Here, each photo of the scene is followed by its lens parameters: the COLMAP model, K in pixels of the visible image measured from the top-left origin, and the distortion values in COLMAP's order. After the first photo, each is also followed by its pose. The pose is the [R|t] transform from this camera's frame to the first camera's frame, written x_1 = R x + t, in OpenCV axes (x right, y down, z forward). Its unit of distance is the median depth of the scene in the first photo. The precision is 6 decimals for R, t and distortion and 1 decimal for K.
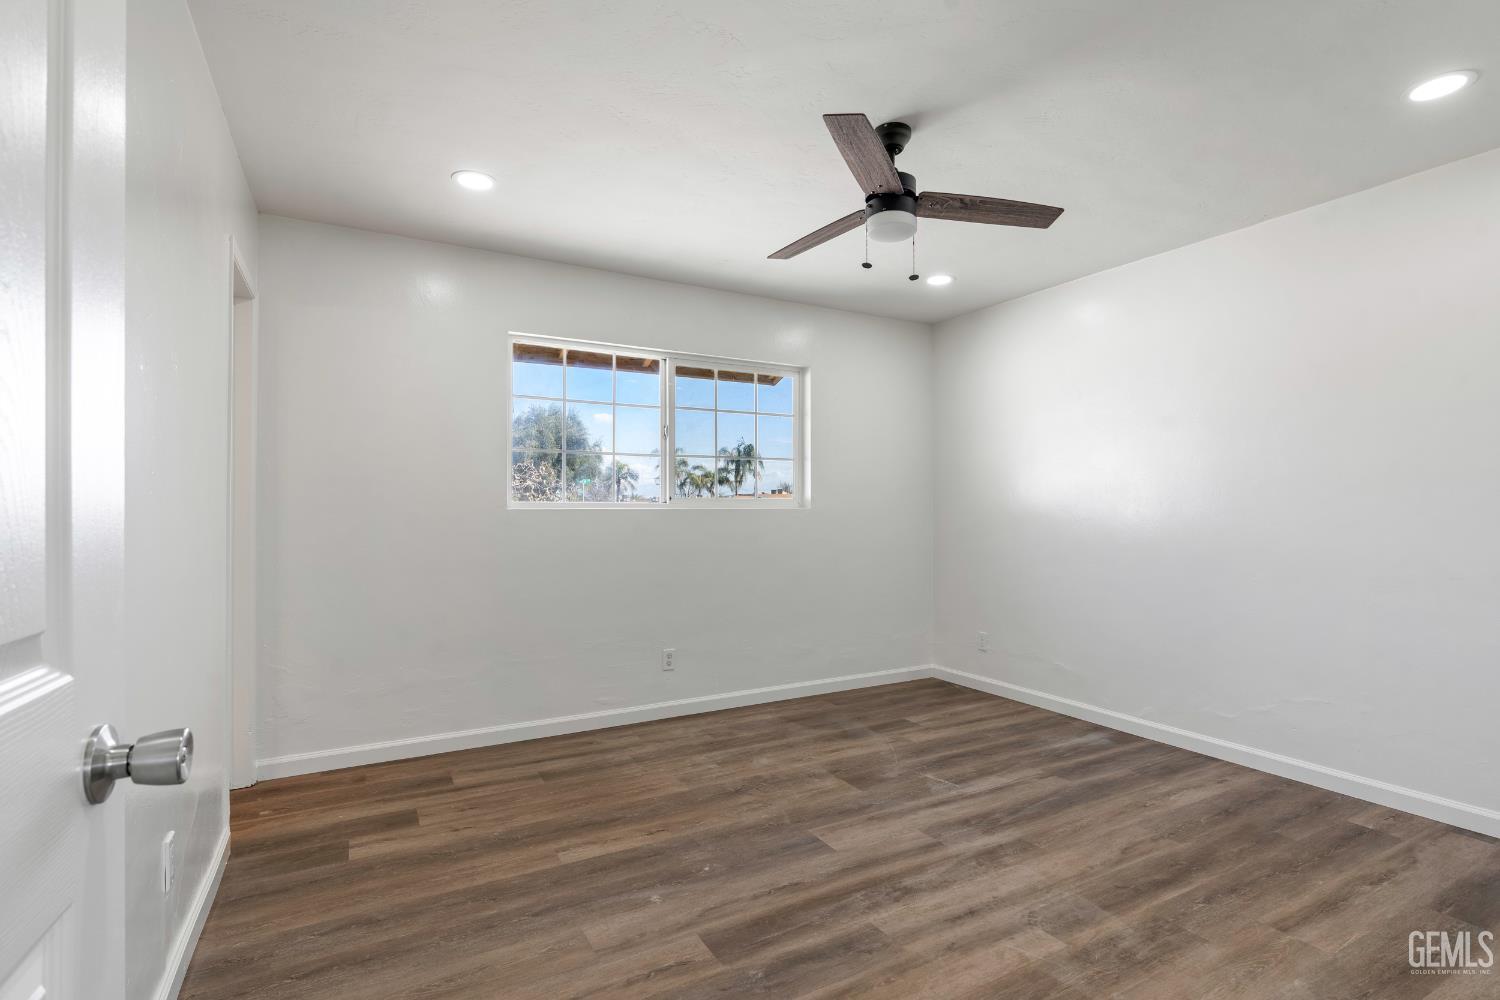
lens RADIAL K [[713.8, 0, 754.0], [0, 713.8, 506.1], [0, 0, 1]] dist [-0.010413, 0.003137]
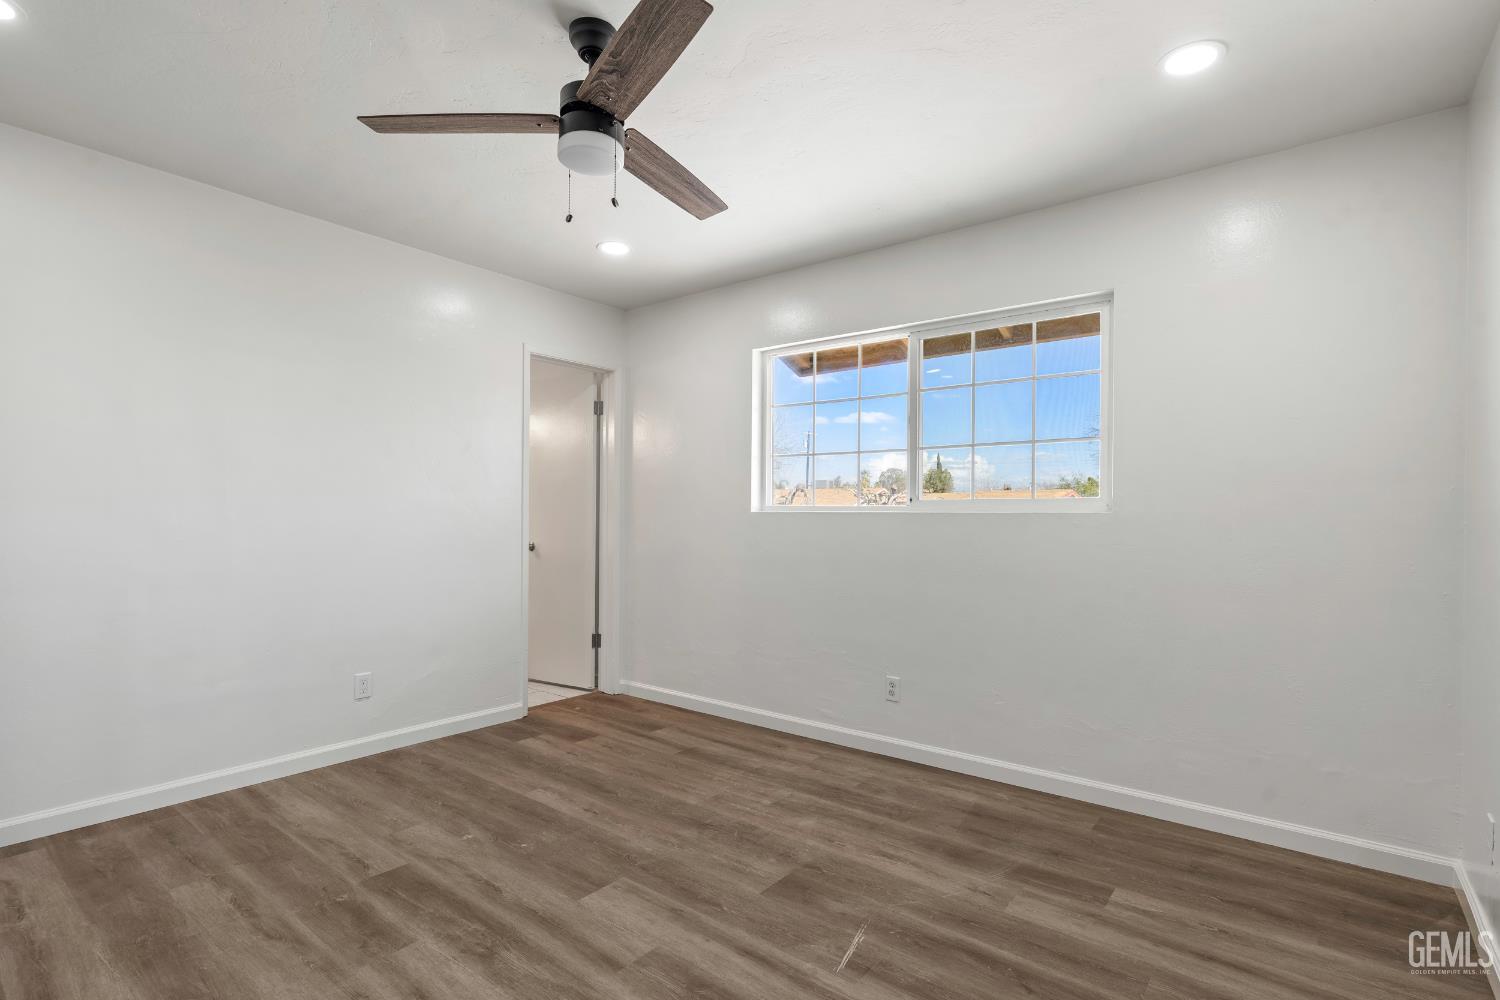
lens RADIAL K [[713.8, 0, 761.1], [0, 713.8, 520.0], [0, 0, 1]] dist [-0.010413, 0.003137]
pose [[0.392341, 0.011637, -0.919746, 0.965790], [-0.003080, 0.999931, 0.011337, 0.005667], [0.919815, -0.001615, 0.392350, 0.833170]]
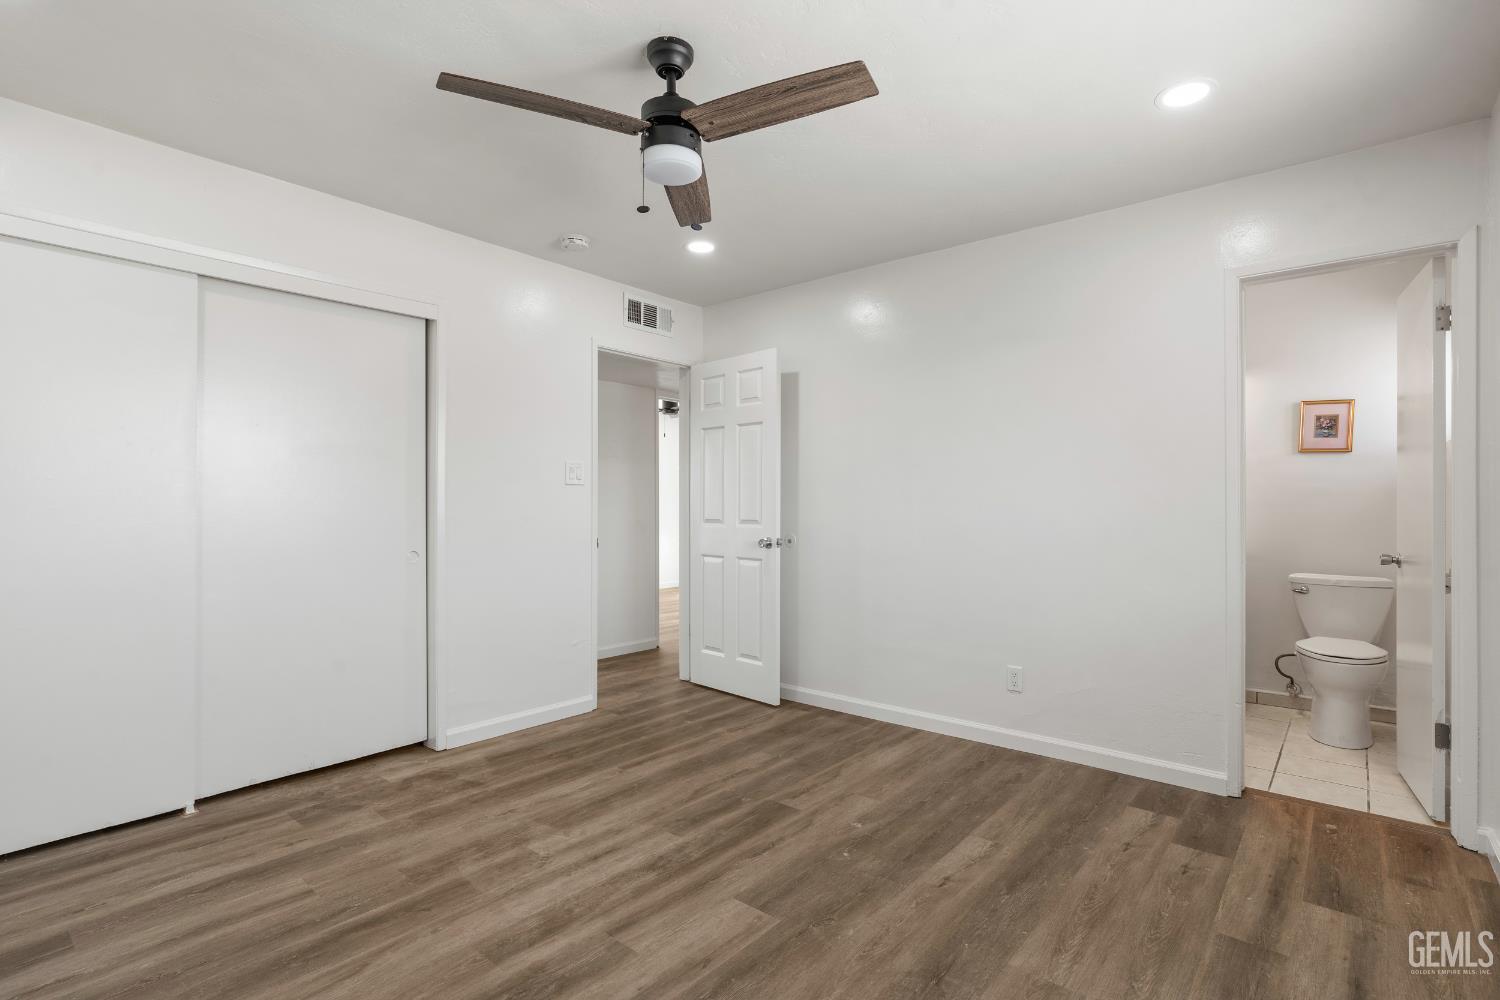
lens RADIAL K [[713.8, 0, 765.1], [0, 713.8, 501.1], [0, 0, 1]] dist [-0.010413, 0.003137]
pose [[-0.931060, -0.001017, -0.364864, 0.380825], [0.002930, 0.999943, -0.010265, 0.010719], [0.364854, -0.010626, -0.931004, 1.756202]]
